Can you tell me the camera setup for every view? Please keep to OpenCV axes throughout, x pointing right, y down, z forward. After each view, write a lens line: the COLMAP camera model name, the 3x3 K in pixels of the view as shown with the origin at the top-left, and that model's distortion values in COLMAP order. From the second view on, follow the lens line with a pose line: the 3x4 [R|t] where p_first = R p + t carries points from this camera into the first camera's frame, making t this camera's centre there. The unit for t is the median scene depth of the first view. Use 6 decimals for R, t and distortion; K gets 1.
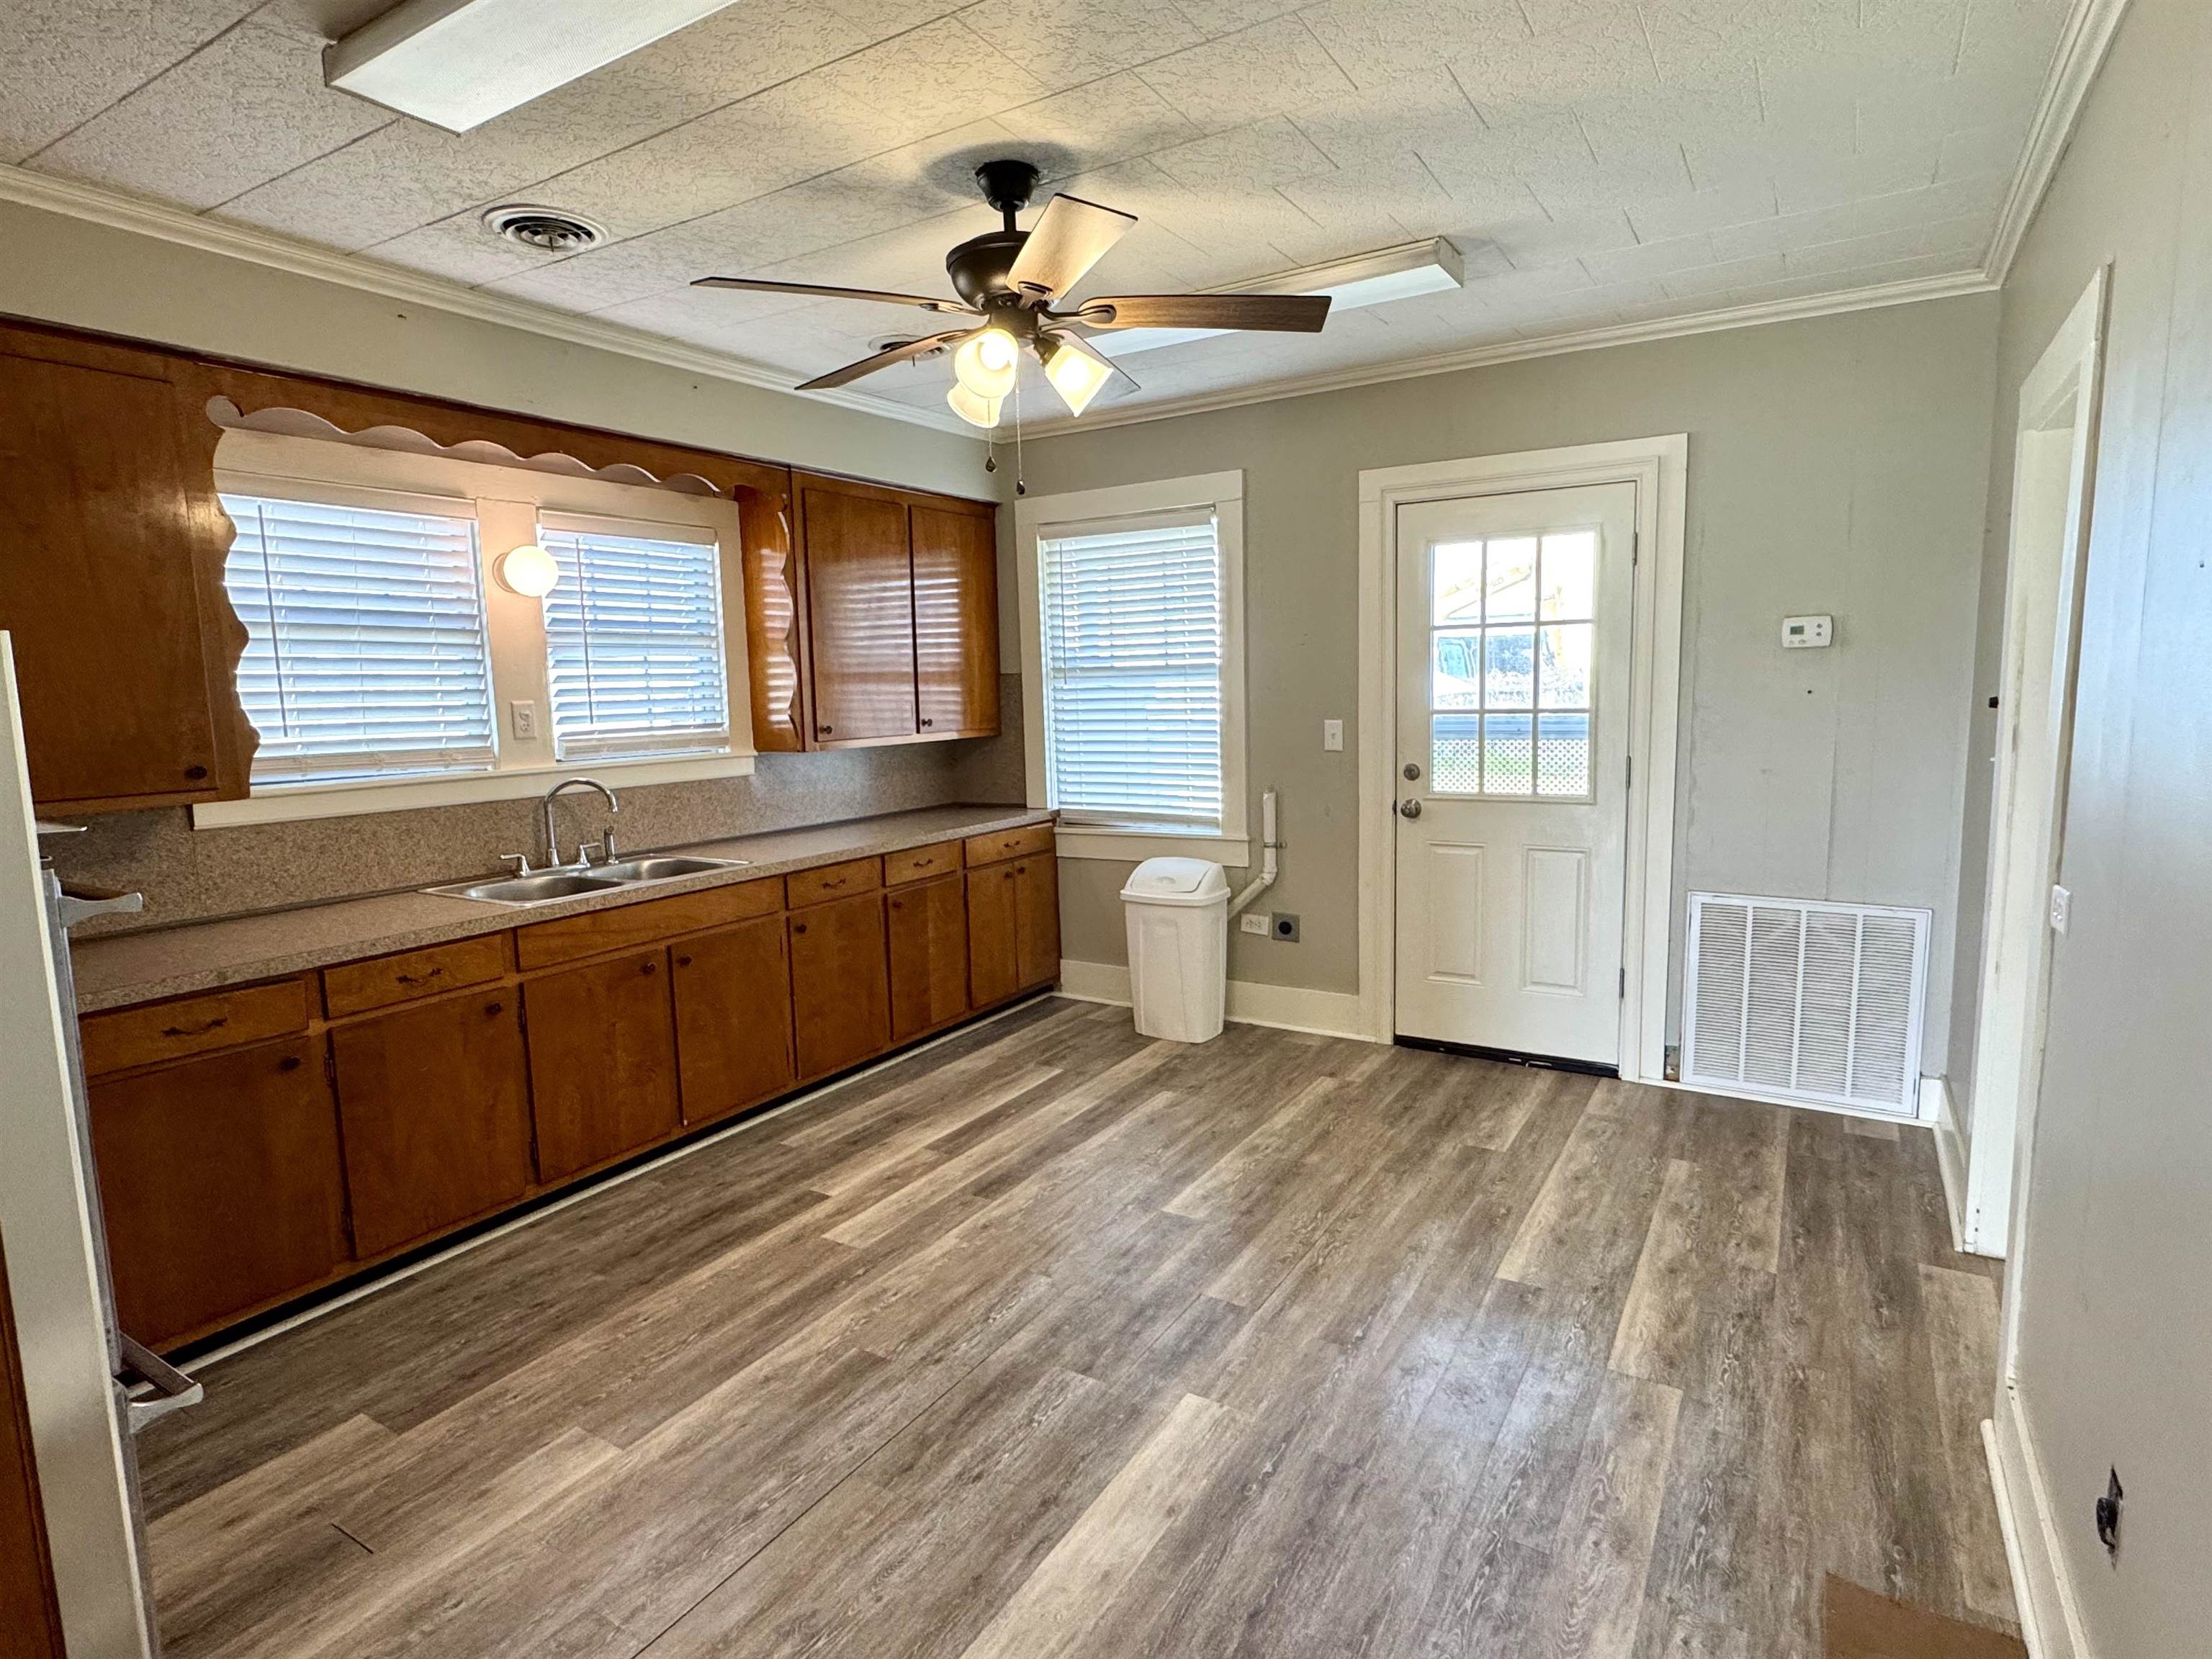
lens RADIAL K [[1178.0, 0, 1103.7], [0, 1178.0, 831.1], [0, 0, 1]] dist [-0.004234, 0.002615]
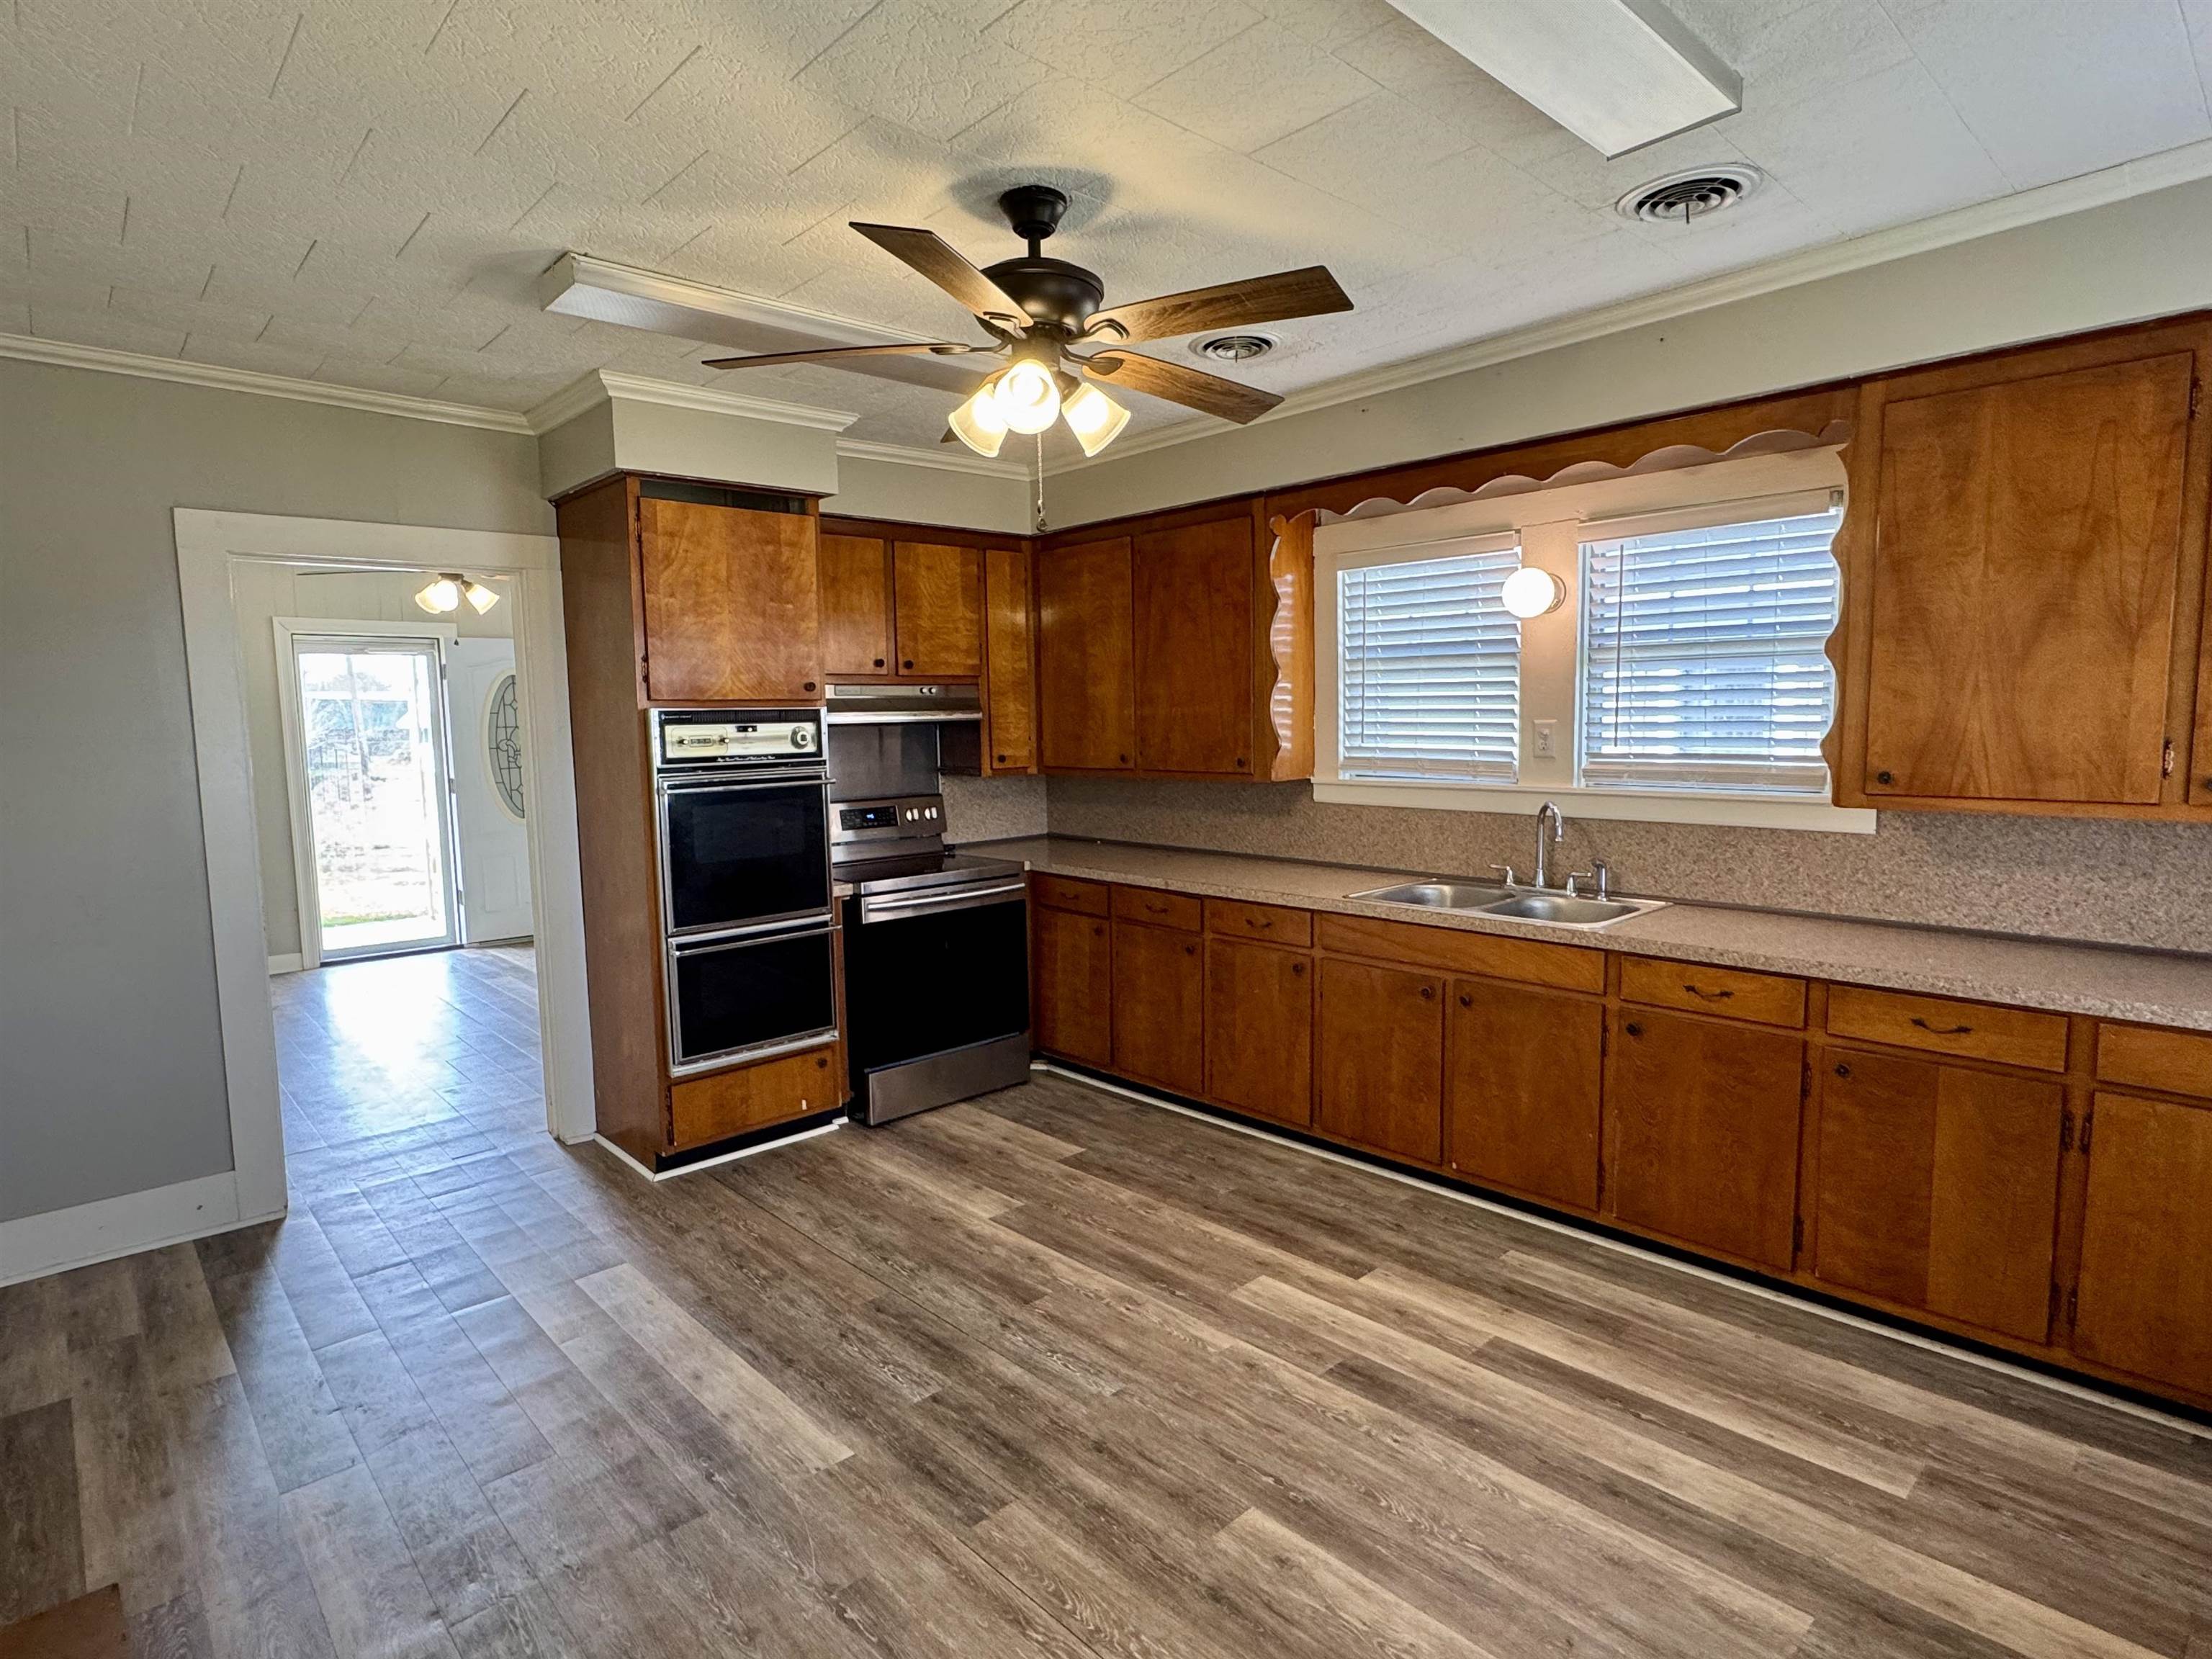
lens RADIAL K [[1178.0, 0, 1104.0], [0, 1178.0, 833.2], [0, 0, 1]] dist [-0.004234, 0.002615]
pose [[-0.273881, 0.126689, -0.953383, 0.659635], [-0.097397, 0.982537, 0.158542, -0.156026], [0.956819, 0.136278, -0.256759, 1.025371]]
